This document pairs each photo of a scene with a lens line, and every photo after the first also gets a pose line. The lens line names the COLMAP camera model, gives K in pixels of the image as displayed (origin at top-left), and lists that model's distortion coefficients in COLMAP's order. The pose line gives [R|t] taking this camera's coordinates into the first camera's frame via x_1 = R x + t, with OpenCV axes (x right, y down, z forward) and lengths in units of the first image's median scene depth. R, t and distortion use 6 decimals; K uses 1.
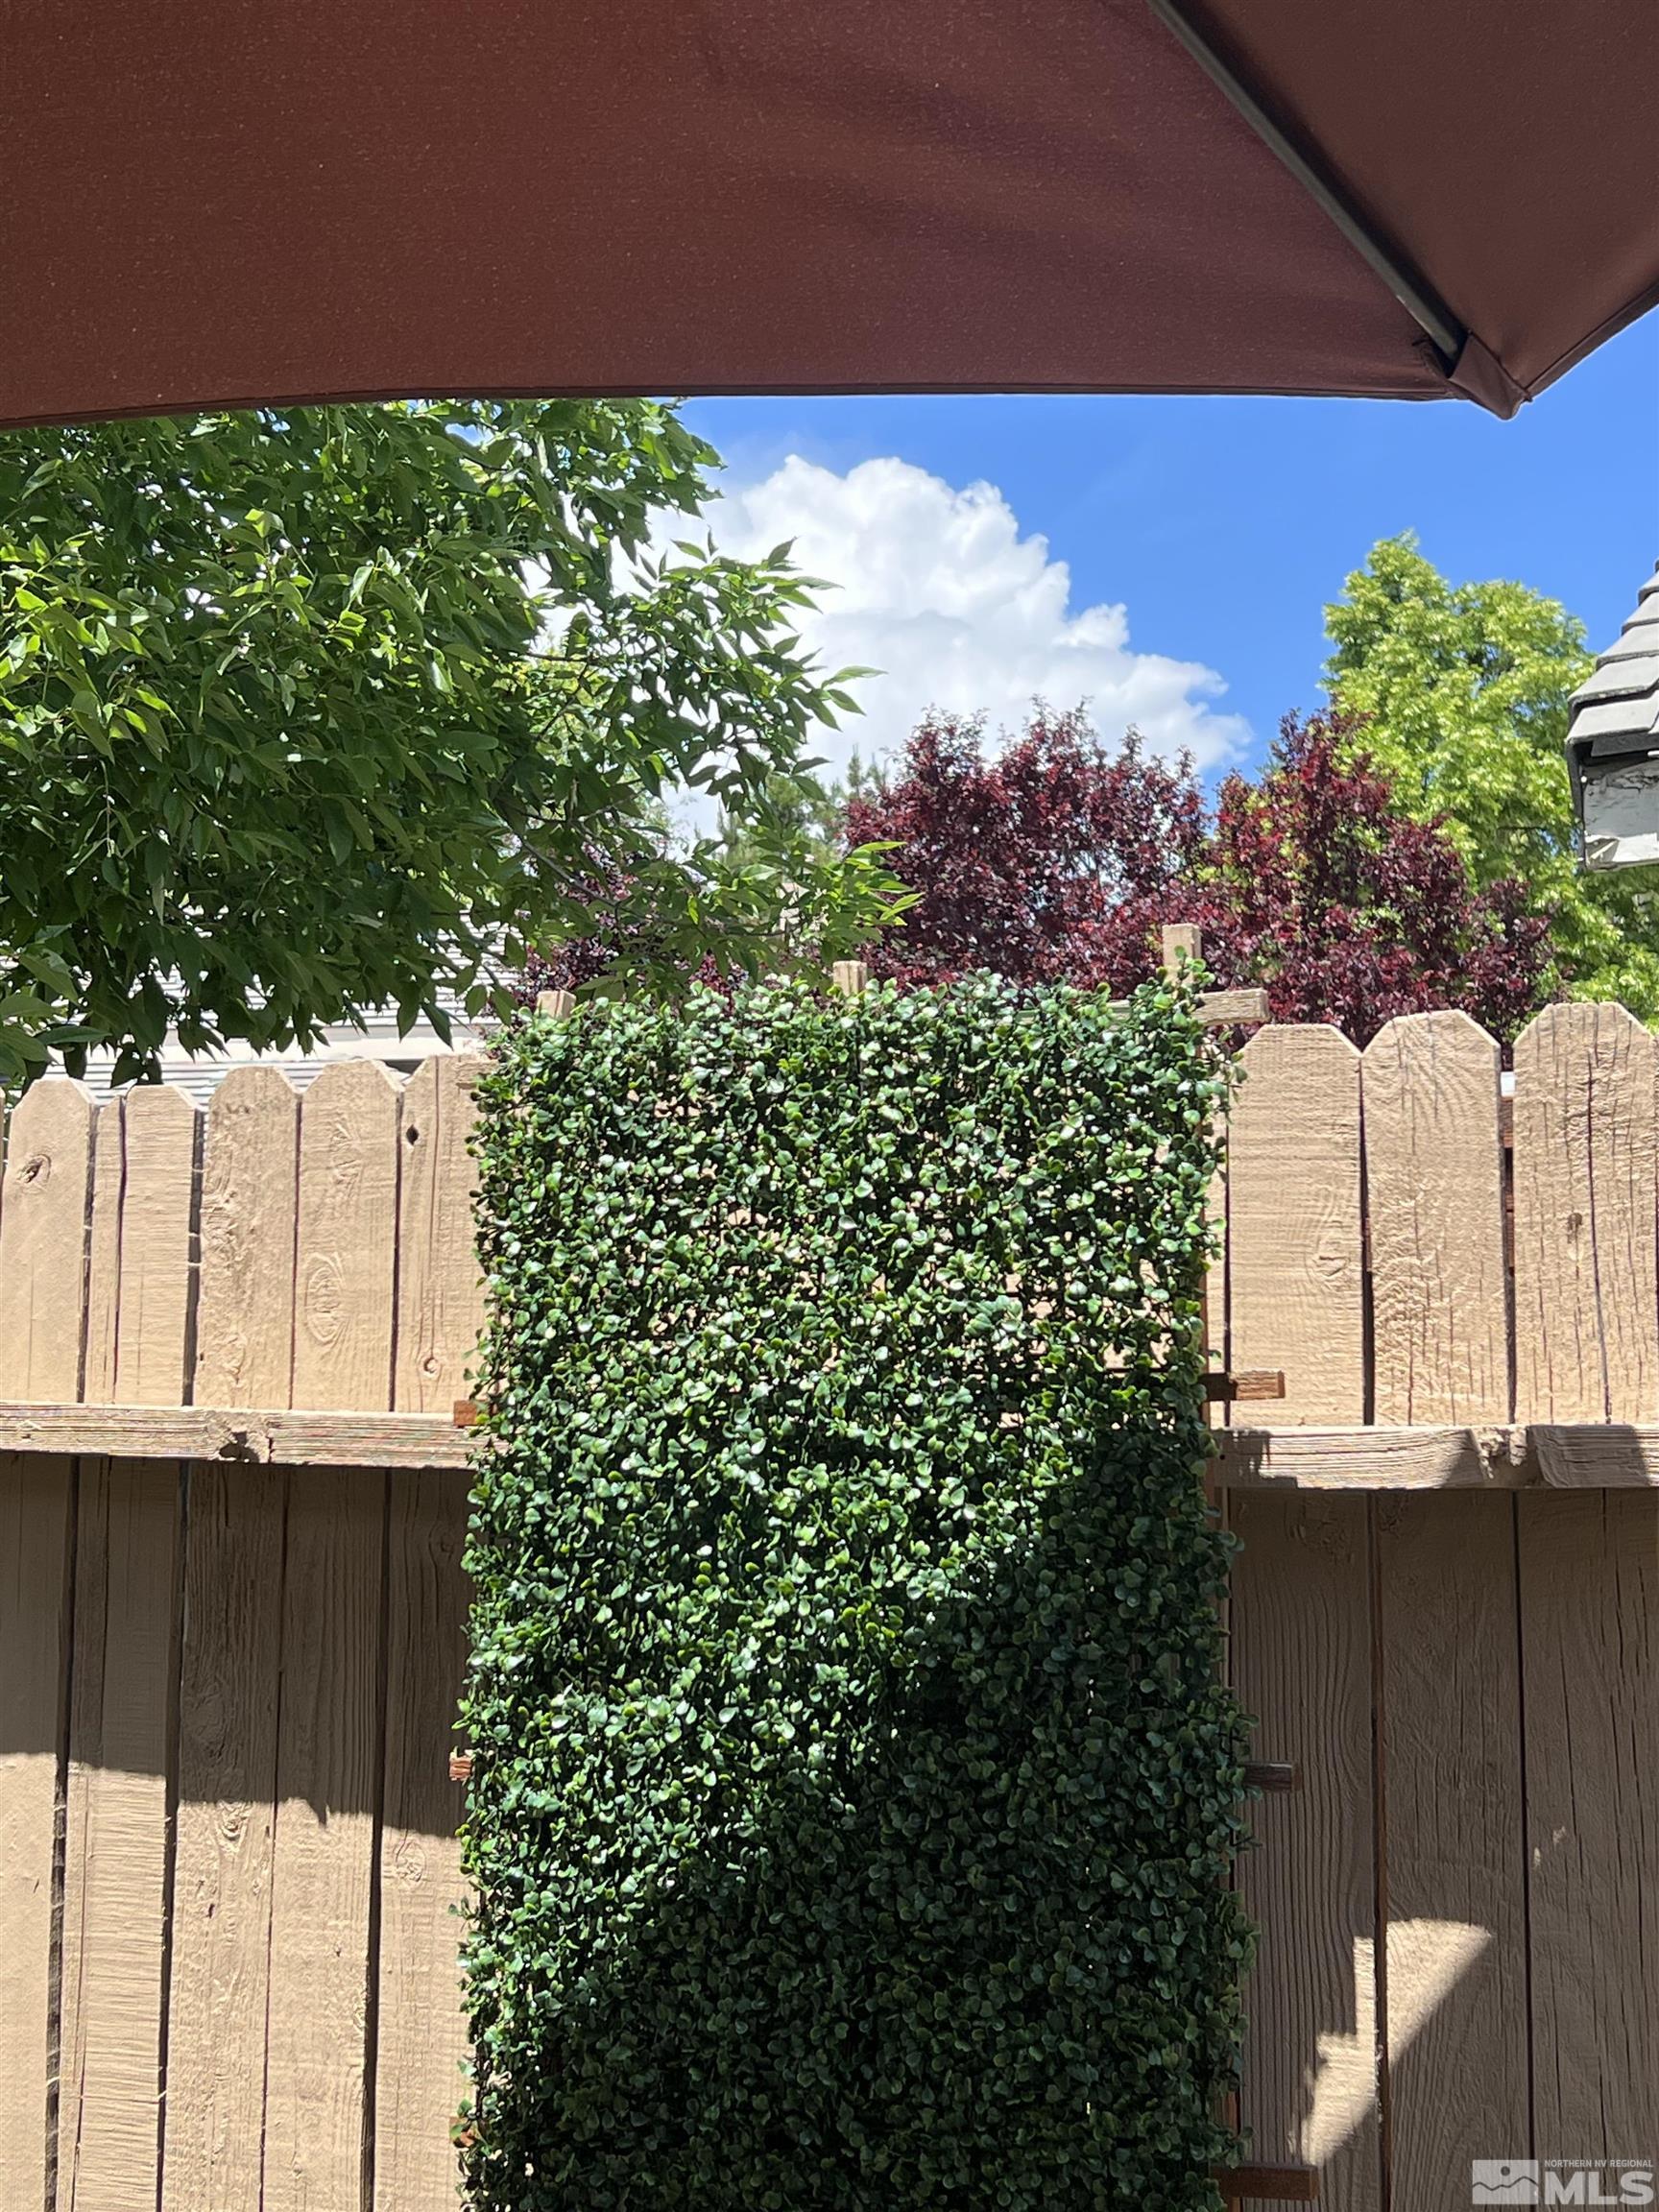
lens RADIAL K [[3146.2, 0, 829.5], [0, 3146.2, 1106.0], [0, 0, 1]] dist [0.256575, -0.971780]
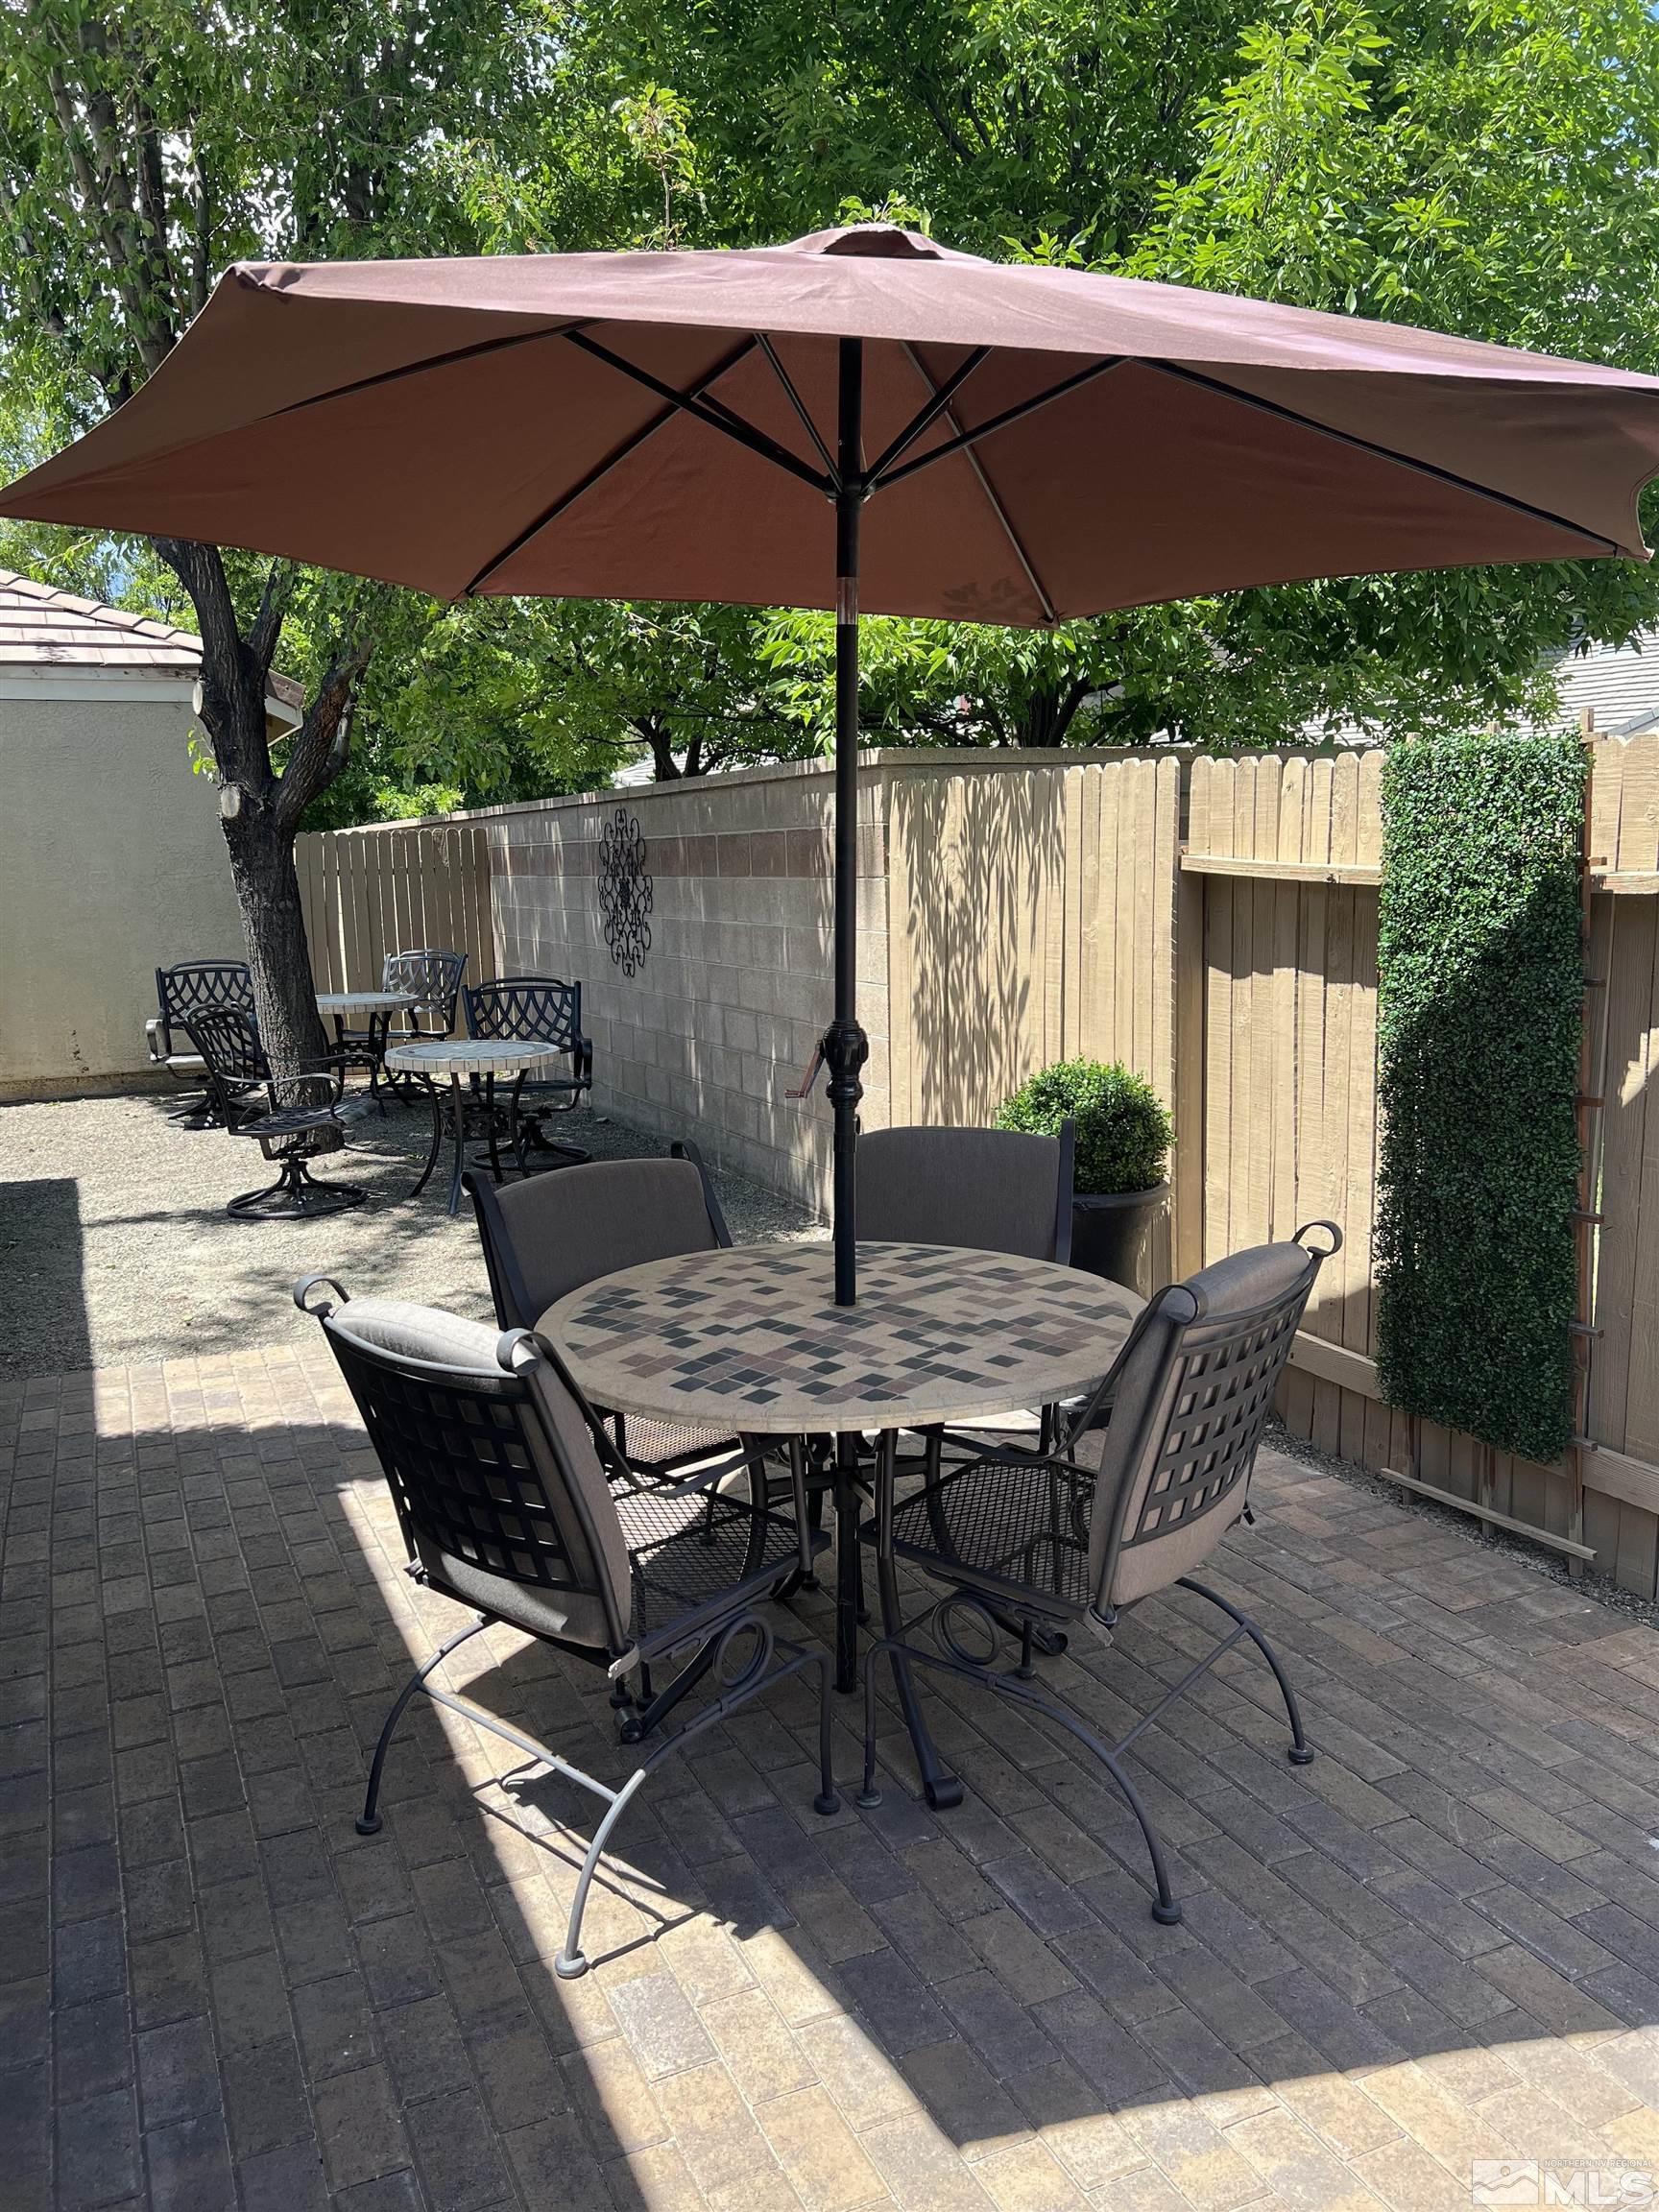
lens RADIAL K [[1673.8, 0, 829.5], [0, 1673.8, 1106.0], [0, 0, 1]] dist [0.068813, -0.071075]
pose [[0.757063, 0.076748, -0.648819, 0.641522], [0.105926, 0.965519, 0.237809, -0.151047], [0.644698, -0.248763, 0.722828, -0.732512]]
